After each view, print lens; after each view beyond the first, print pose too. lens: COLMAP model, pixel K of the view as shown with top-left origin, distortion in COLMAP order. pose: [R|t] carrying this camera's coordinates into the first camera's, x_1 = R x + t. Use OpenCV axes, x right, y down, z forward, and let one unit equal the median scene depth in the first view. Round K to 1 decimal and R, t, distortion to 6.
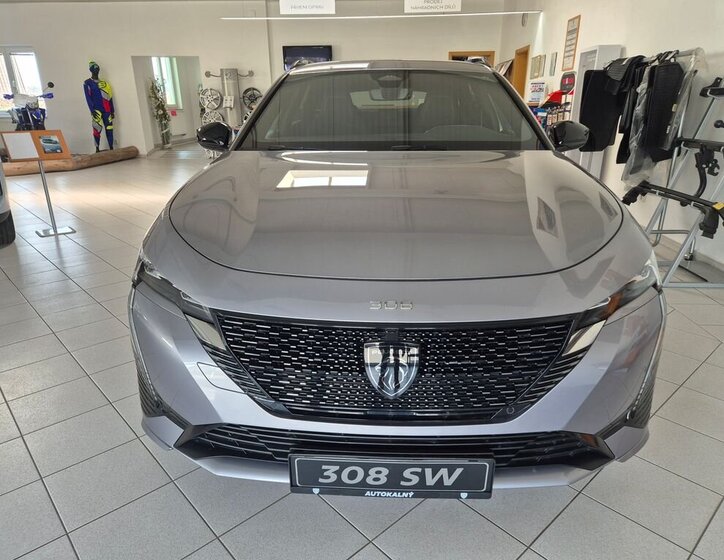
lens RADIAL K [[530.8, 0, 346.0], [0, 530.8, 290.0], [0, 0, 1]] dist [0.006487, -0.003746]
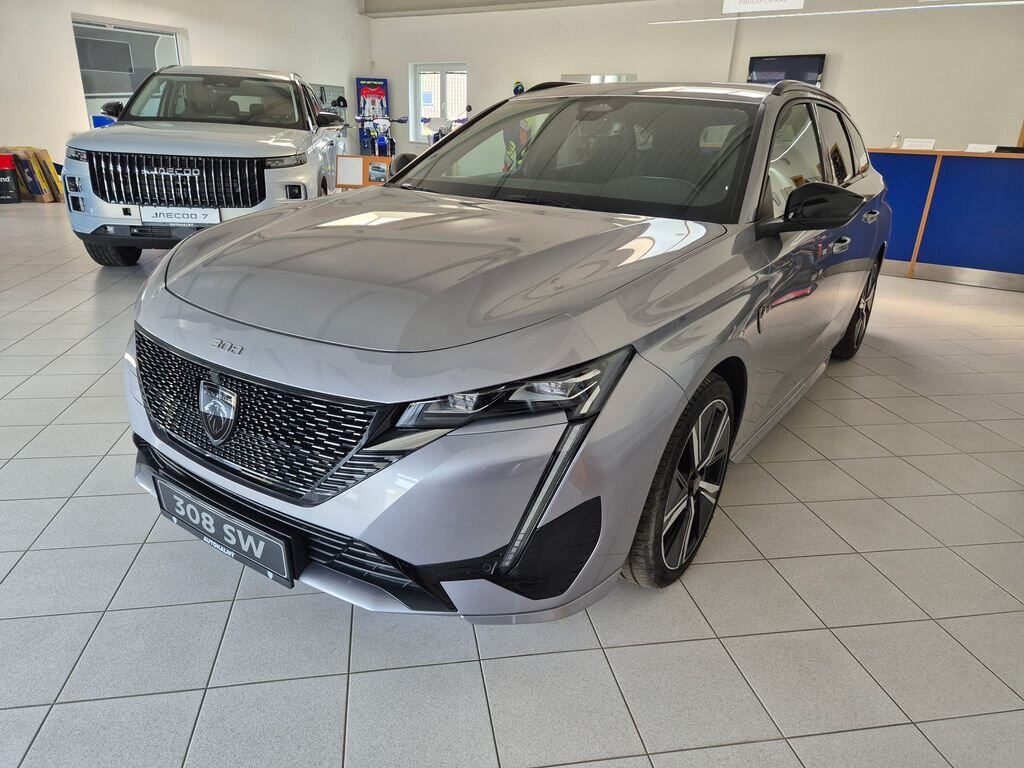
lens RADIAL K [[713.3, 0, 506.4], [0, 713.3, 387.9], [0, 0, 1]] dist [0.087741, -0.090329]
pose [[0.824246, 0.218758, -0.522268, 0.394105], [-0.218264, 0.973826, 0.063433, -0.031168], [0.522474, 0.061708, 0.850419, 0.051942]]
